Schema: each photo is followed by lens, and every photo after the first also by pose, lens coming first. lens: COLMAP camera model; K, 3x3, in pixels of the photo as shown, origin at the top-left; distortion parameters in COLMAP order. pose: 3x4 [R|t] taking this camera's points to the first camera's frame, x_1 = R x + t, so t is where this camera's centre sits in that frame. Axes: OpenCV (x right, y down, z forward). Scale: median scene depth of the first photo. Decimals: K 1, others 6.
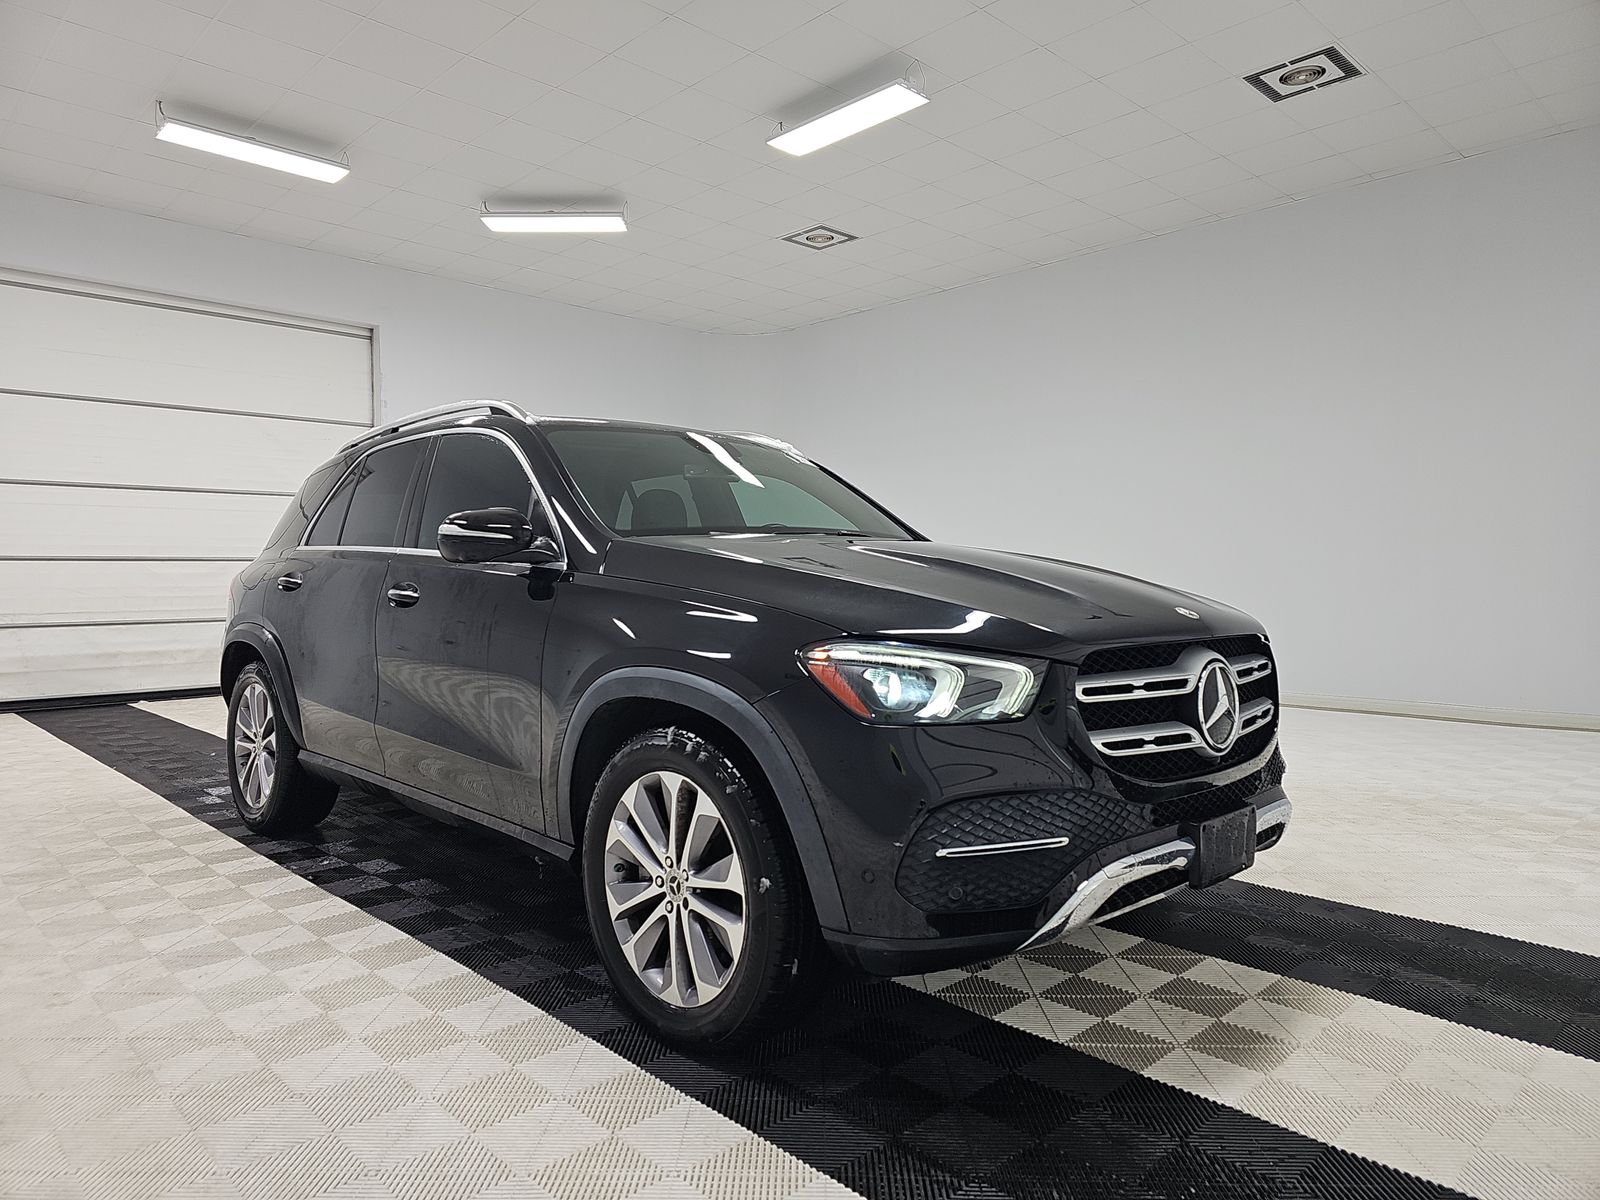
lens RADIAL K [[1059.7, 0, 800.0], [0, 1059.7, 600.0], [0, 0, 1]] dist [0.002377, 0.002390]
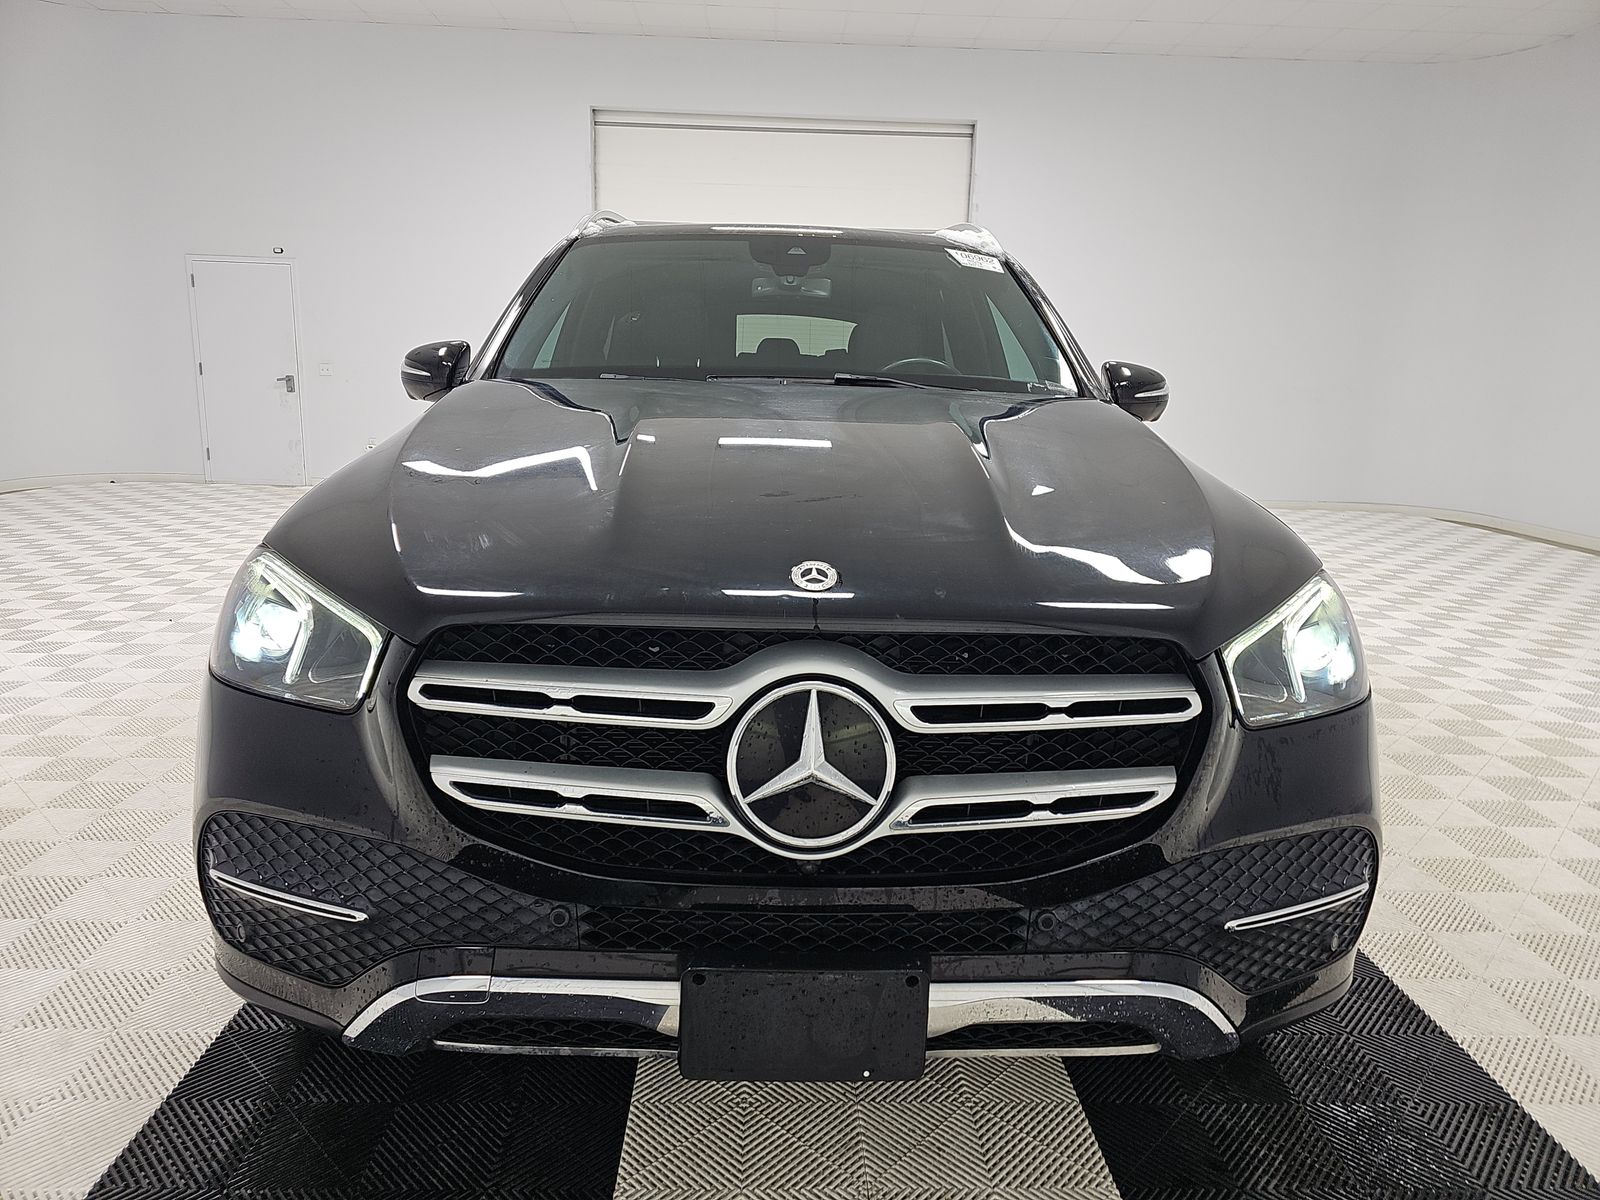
lens RADIAL K [[1059.7, 0, 800.0], [0, 1059.7, 600.0], [0, 0, 1]] dist [0.002377, 0.002390]
pose [[0.734363, 0.159521, -0.659745, 0.727878], [-0.038231, 0.980169, 0.194442, -0.075950], [0.677679, -0.117569, 0.725898, 0.661845]]
